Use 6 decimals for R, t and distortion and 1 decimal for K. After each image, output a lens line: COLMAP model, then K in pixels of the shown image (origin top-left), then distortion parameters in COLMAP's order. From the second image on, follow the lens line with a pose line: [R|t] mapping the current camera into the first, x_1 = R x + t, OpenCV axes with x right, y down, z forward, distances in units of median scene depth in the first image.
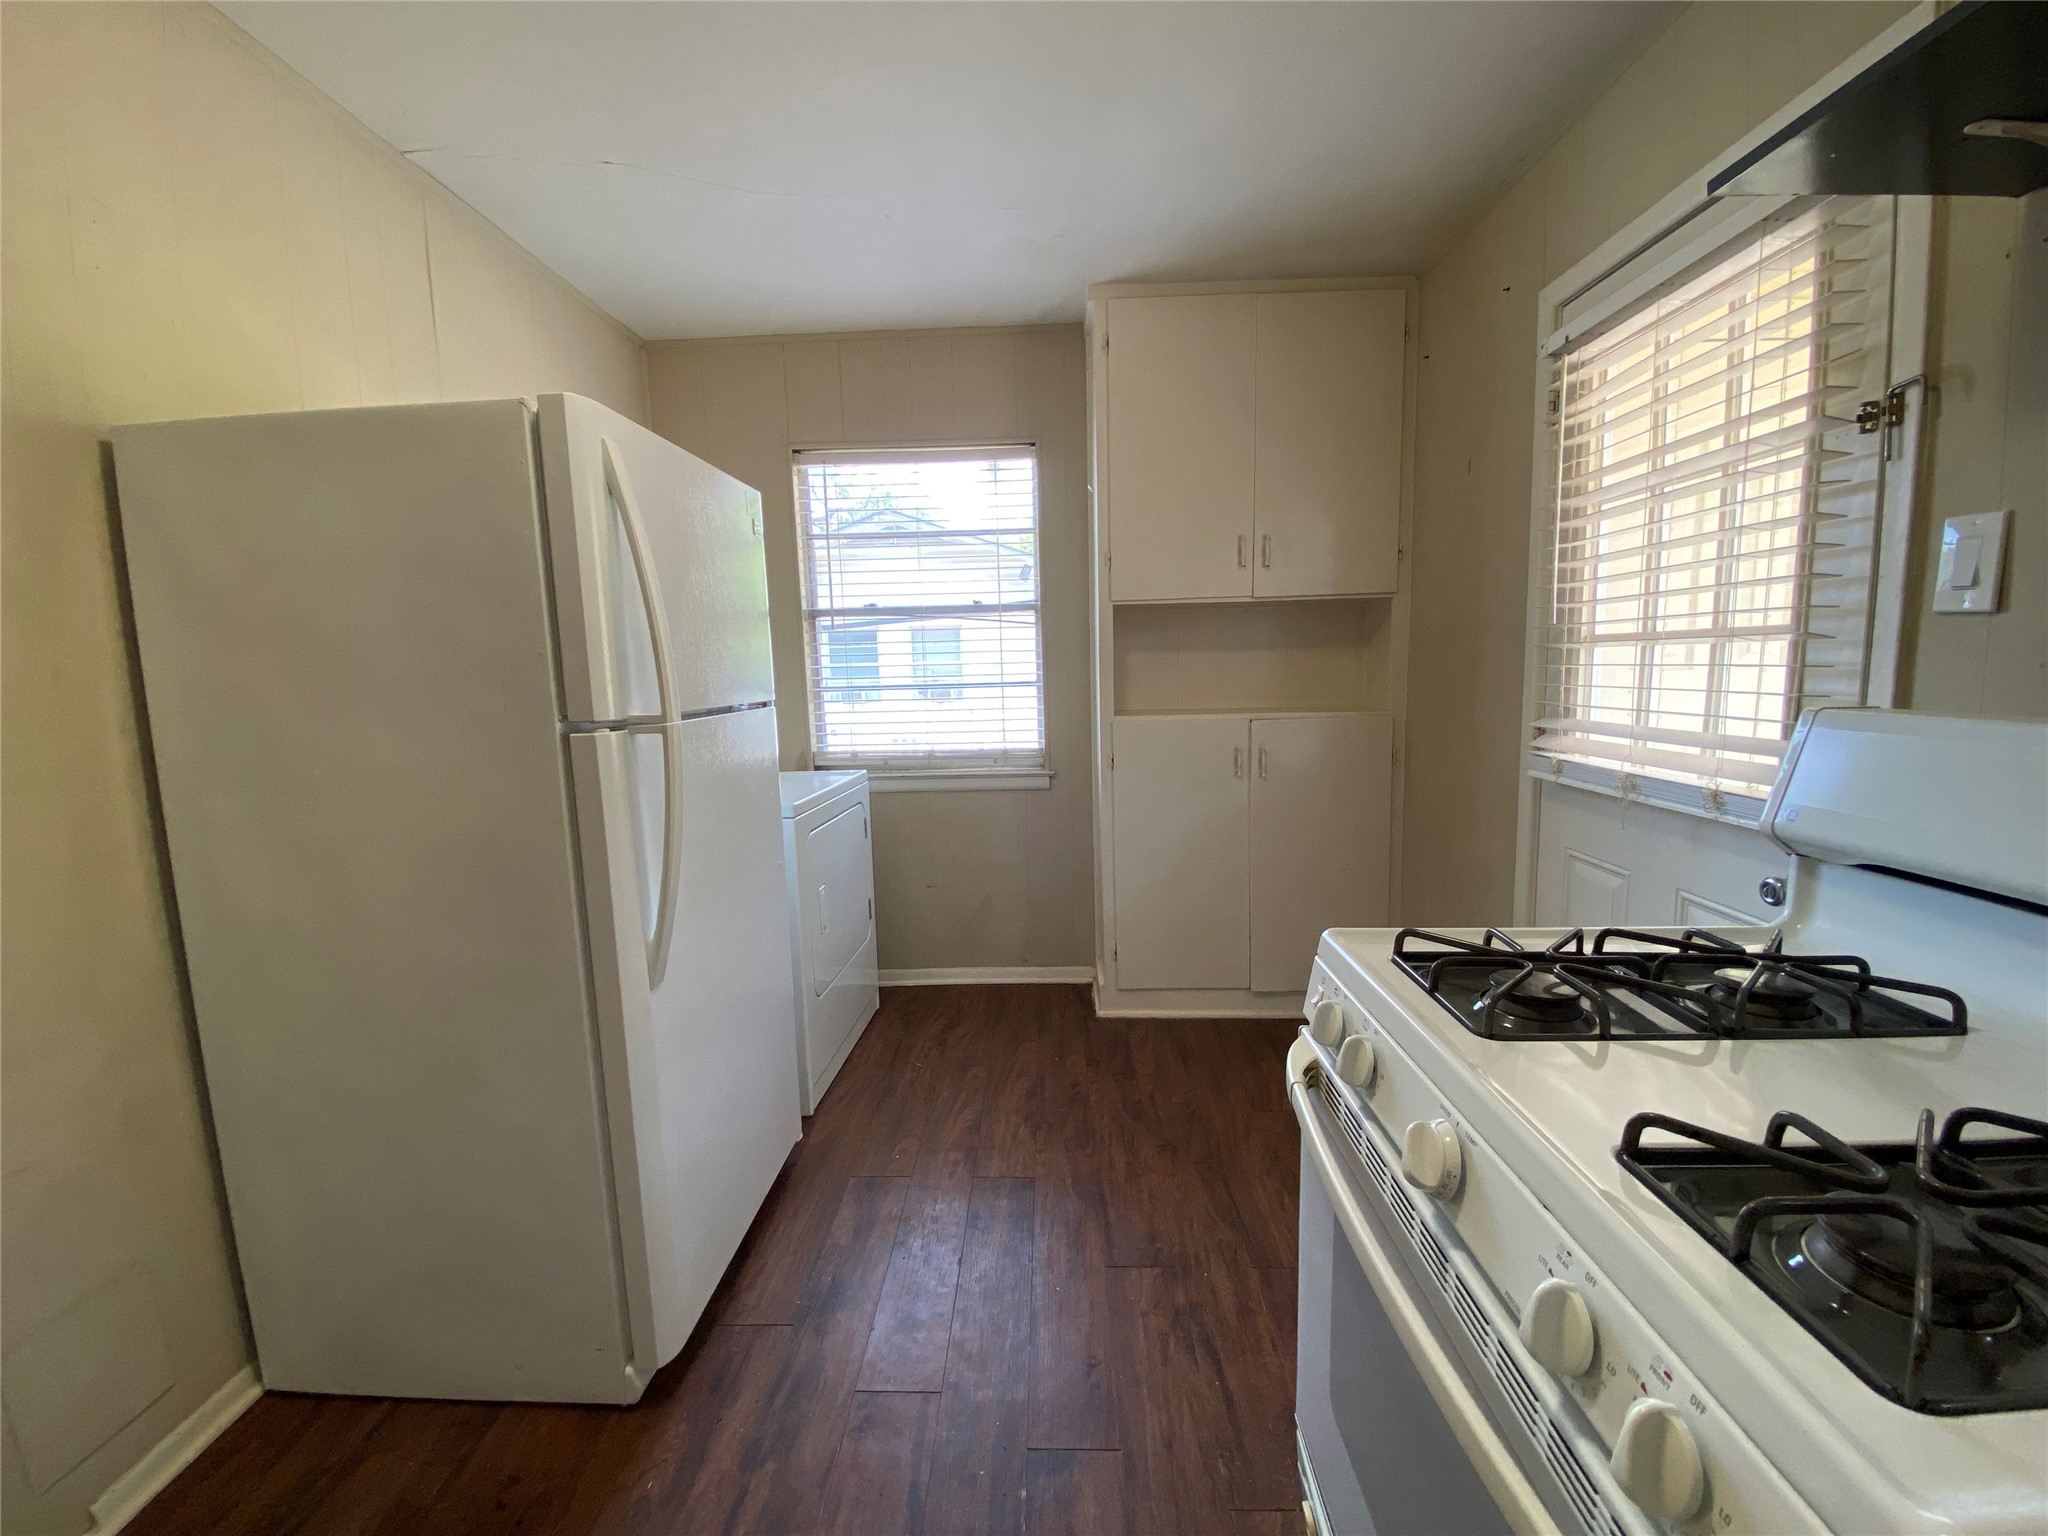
lens RADIAL K [[826.6, 0, 1020.5], [0, 826.6, 777.4], [0, 0, 1]] dist [0.001876, -0.000022]
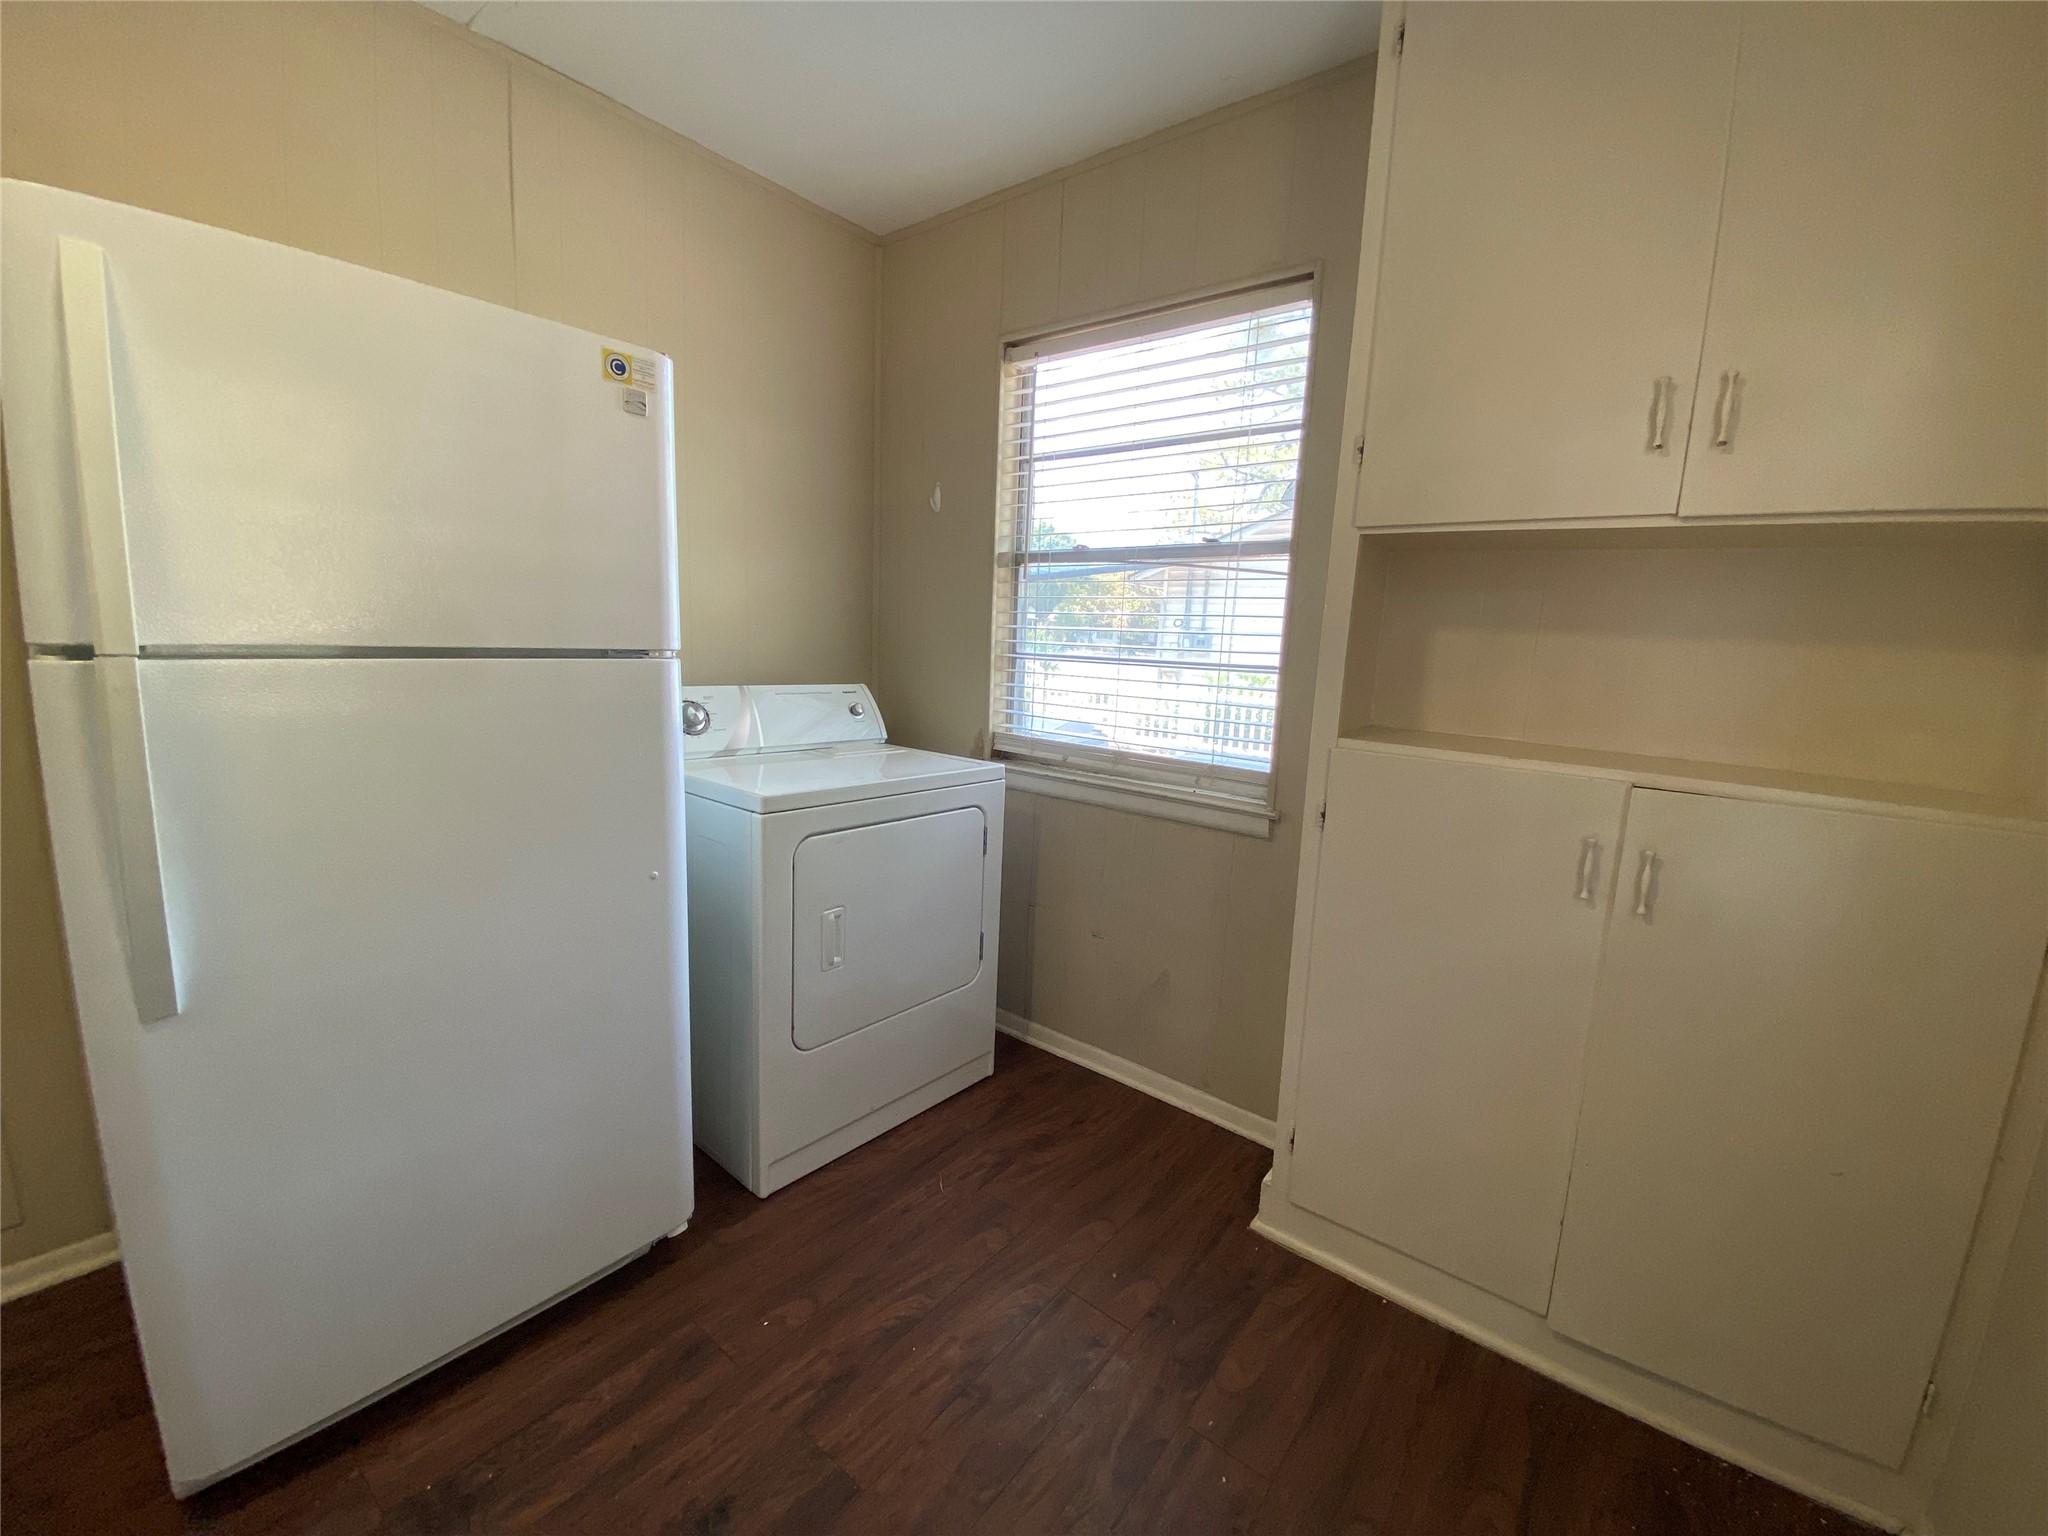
lens RADIAL K [[821.2, 0, 1024.0], [0, 821.2, 768.0], [0, 0, 1]] dist [-0.015613, -0.000056]
pose [[0.800898, 0.156442, -0.578004, 0.238973], [-0.144439, 0.987238, 0.067066, -0.053970], [0.581119, 0.029773, 0.813274, 0.386481]]
